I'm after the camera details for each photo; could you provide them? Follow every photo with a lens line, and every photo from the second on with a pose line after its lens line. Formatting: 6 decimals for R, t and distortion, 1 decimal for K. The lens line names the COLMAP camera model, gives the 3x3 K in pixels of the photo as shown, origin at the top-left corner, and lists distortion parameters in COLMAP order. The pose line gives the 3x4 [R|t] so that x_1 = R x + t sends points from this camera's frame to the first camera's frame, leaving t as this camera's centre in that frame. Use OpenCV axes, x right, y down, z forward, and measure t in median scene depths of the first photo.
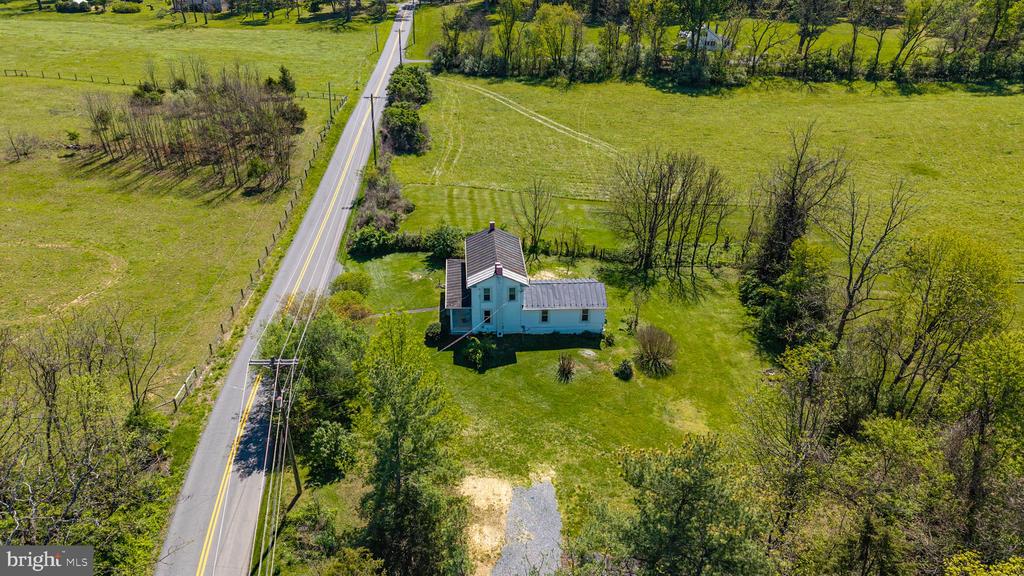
lens RADIAL K [[685.6, 0, 512.0], [0, 685.6, 288.0], [0, 0, 1]] dist [-0.010145, -0.001747]
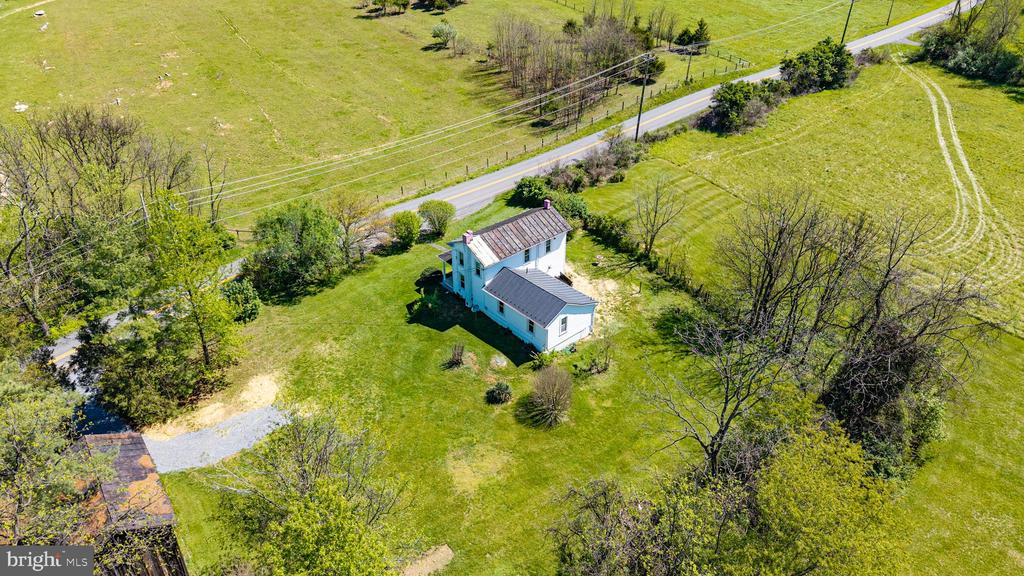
lens RADIAL K [[685.6, 0, 512.0], [0, 685.6, 288.0], [0, 0, 1]] dist [-0.010145, -0.001747]
pose [[0.602676, 0.411764, -0.683543, 0.545016], [-0.369375, 0.903243, 0.218435, -0.152505], [0.707350, 0.120839, 0.696459, 0.290198]]
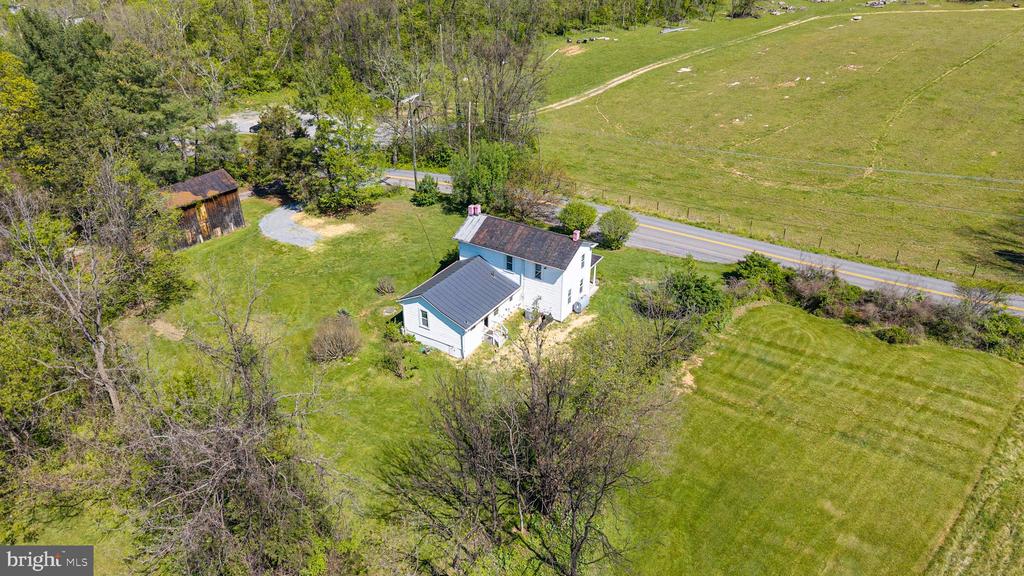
lens RADIAL K [[685.6, 0, 512.0], [0, 685.6, 288.0], [0, 0, 1]] dist [-0.010145, -0.001747]
pose [[-0.605948, 0.383836, -0.696776, 0.512747], [-0.378944, 0.630856, 0.677069, -0.492604], [0.699449, 0.674307, -0.236814, 1.032814]]
